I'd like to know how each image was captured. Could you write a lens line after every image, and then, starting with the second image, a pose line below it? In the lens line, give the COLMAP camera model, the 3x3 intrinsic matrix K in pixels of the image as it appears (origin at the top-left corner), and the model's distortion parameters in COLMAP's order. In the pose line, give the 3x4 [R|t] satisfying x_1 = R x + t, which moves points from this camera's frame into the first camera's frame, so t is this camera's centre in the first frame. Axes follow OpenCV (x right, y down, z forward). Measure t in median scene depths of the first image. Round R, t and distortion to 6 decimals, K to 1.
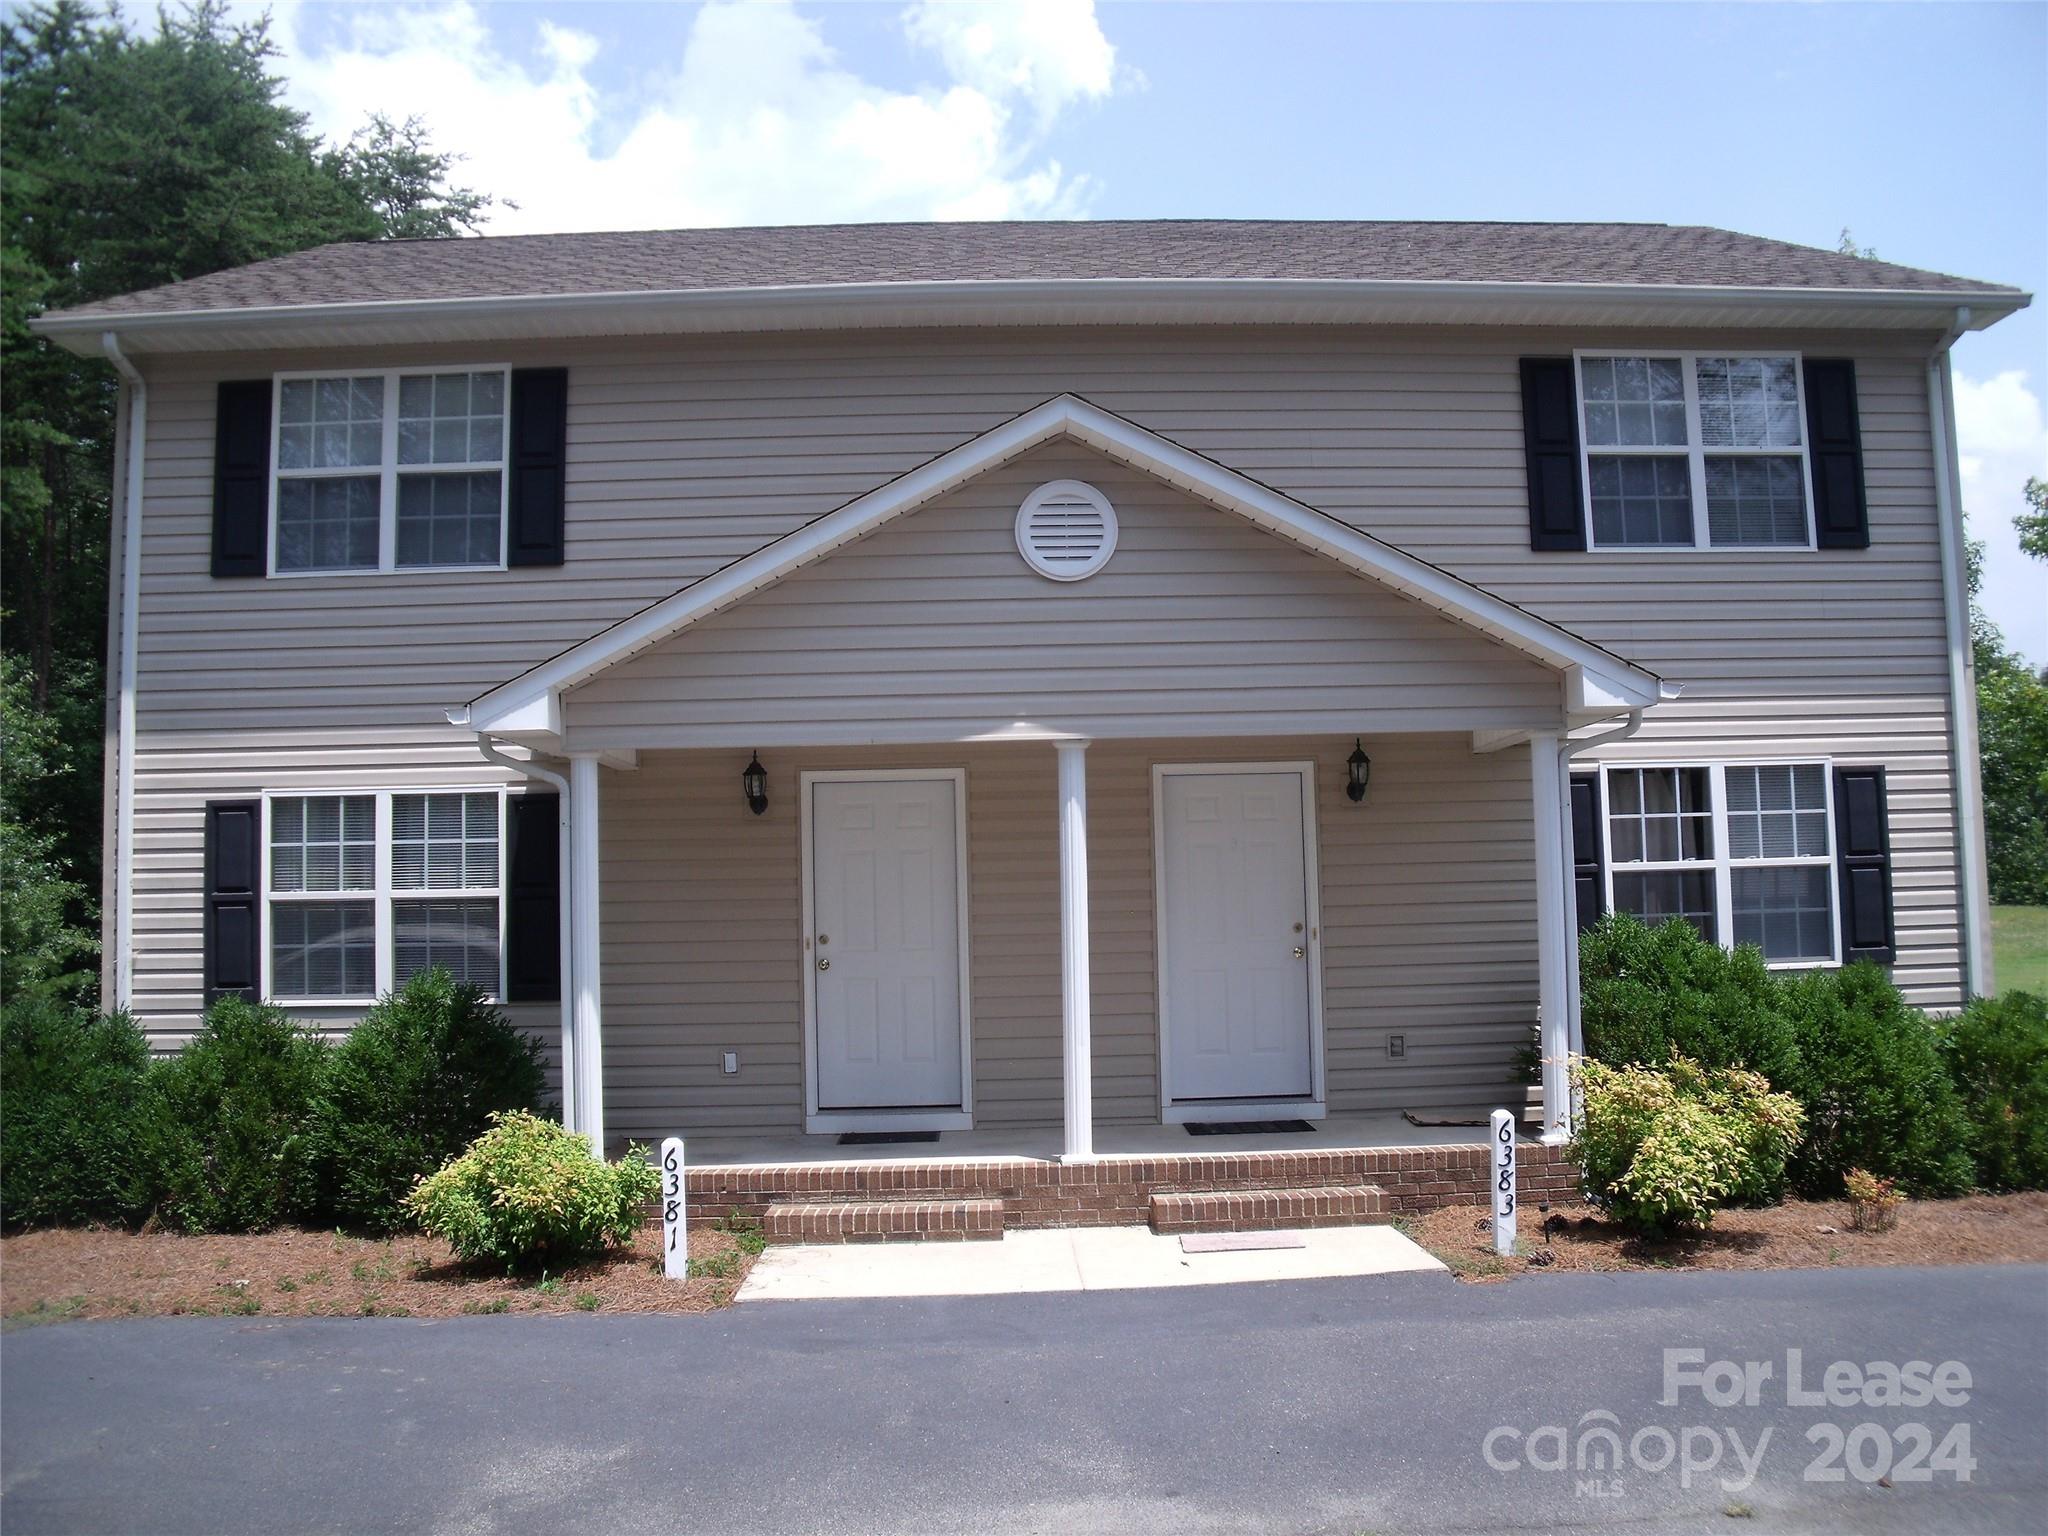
lens RADIAL K [[1728.1, 0, 1024.0], [0, 1728.1, 768.0], [0, 0, 1]] dist [-0.202251, 0.173288]
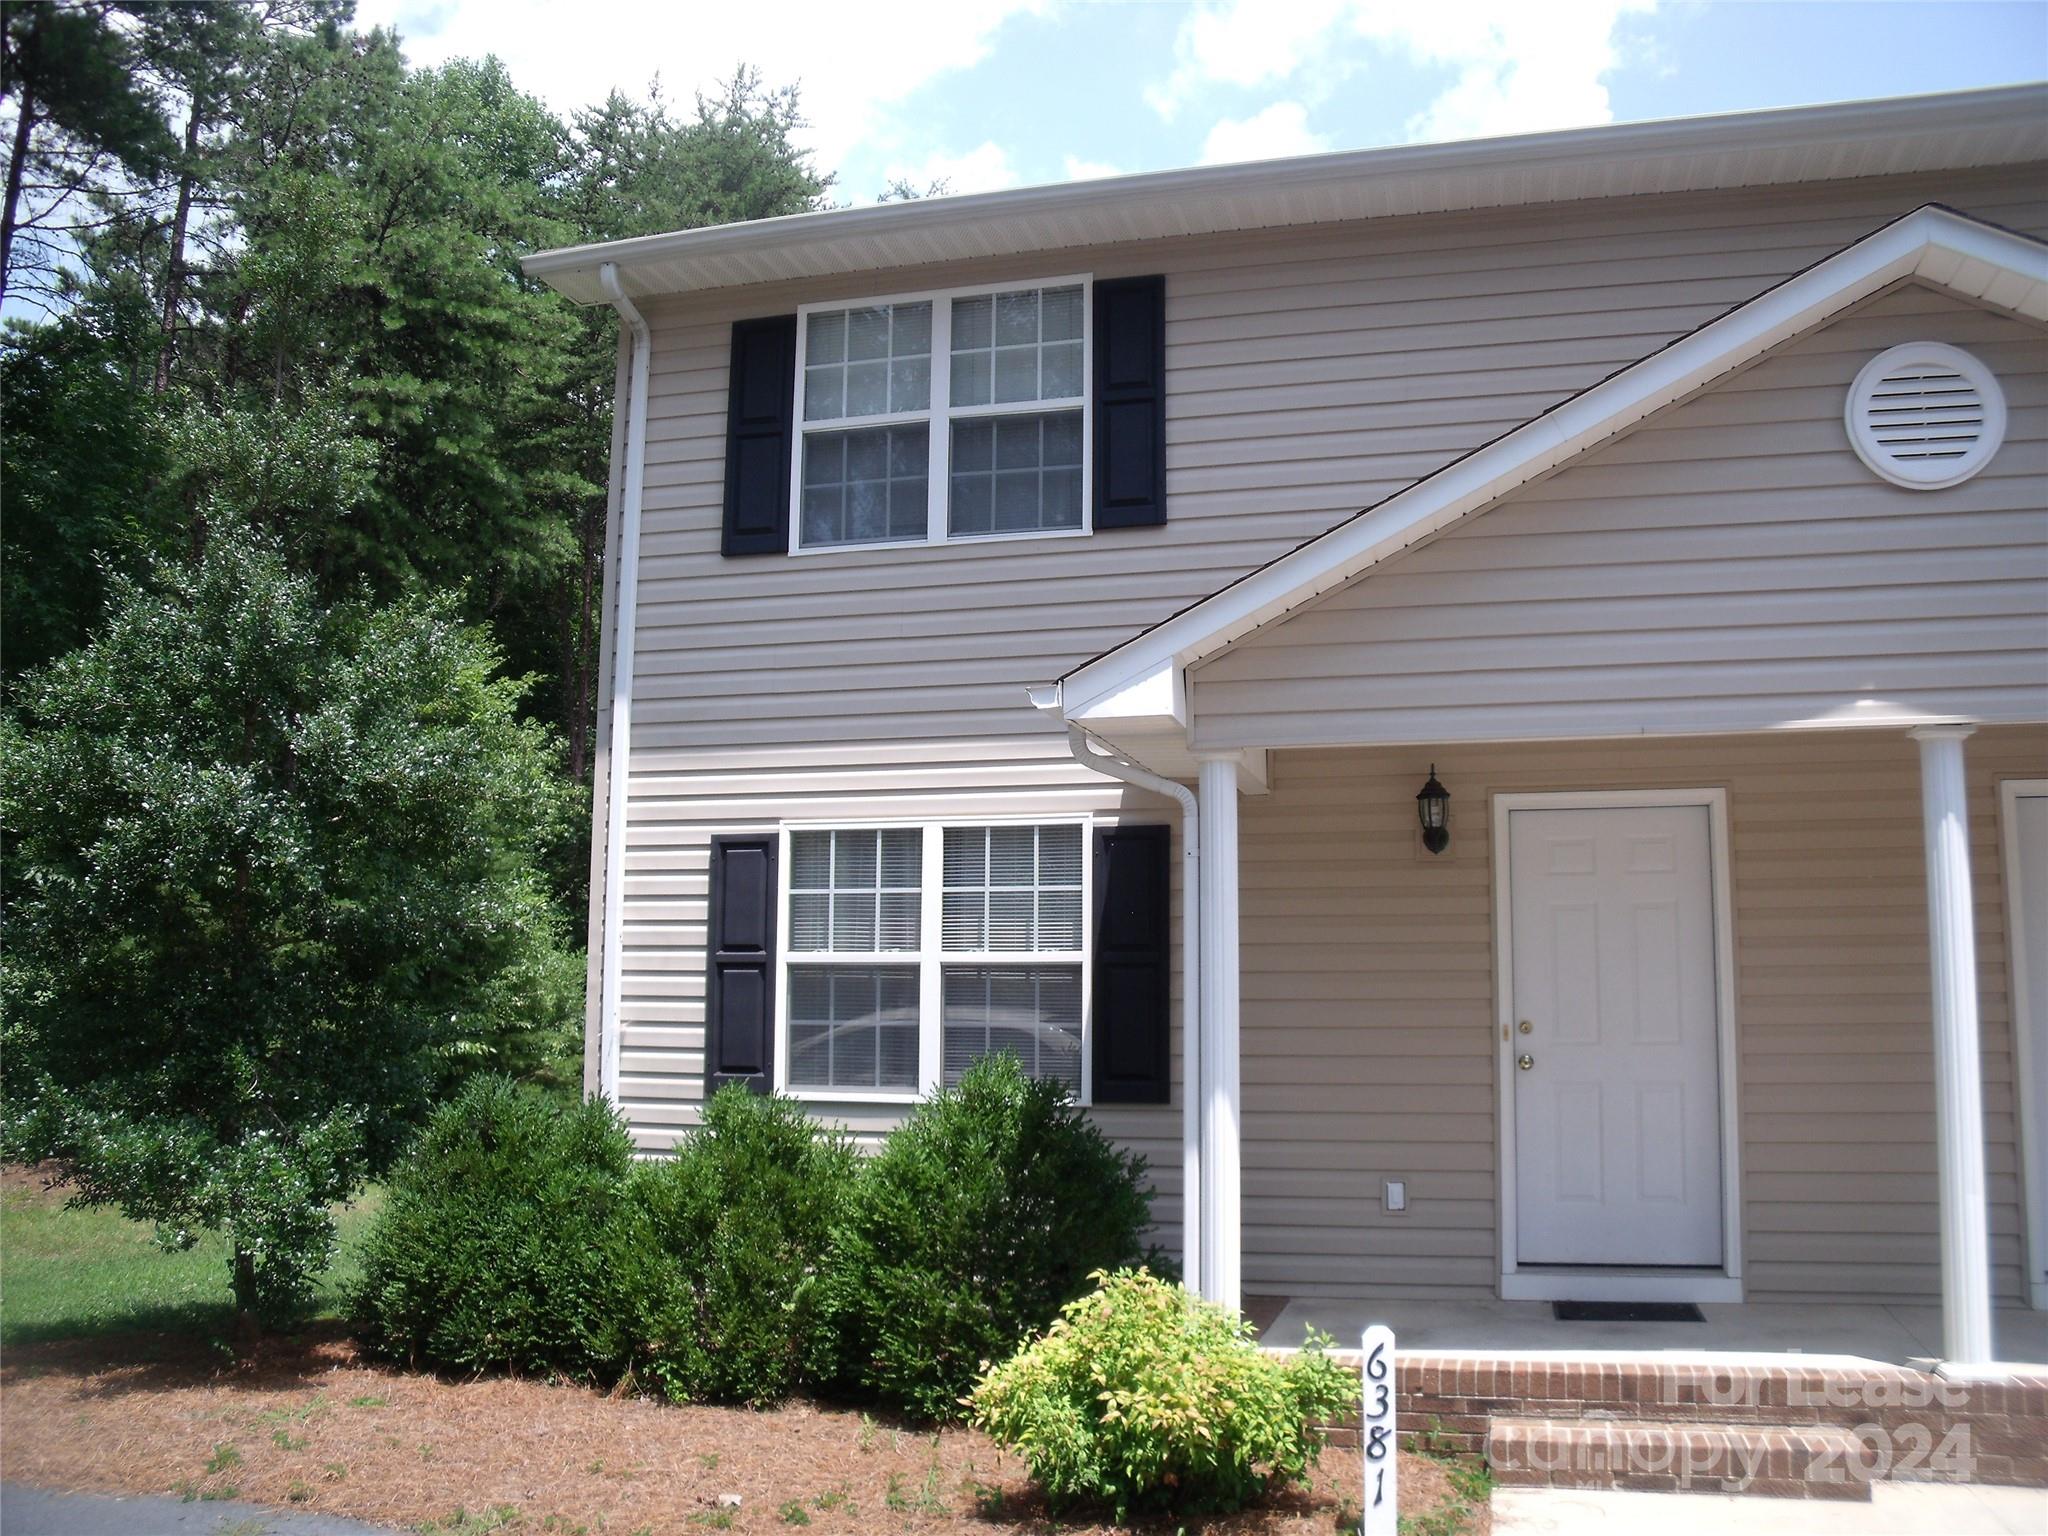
lens RADIAL K [[1728.1, 0, 1024.0], [0, 1728.1, 768.0], [0, 0, 1]] dist [-0.202251, 0.173288]
pose [[0.956937, -0.010905, -0.290090, -0.118965], [-0.005987, 0.998340, -0.057280, 0.035749], [0.290233, 0.056550, 0.955284, 0.275224]]
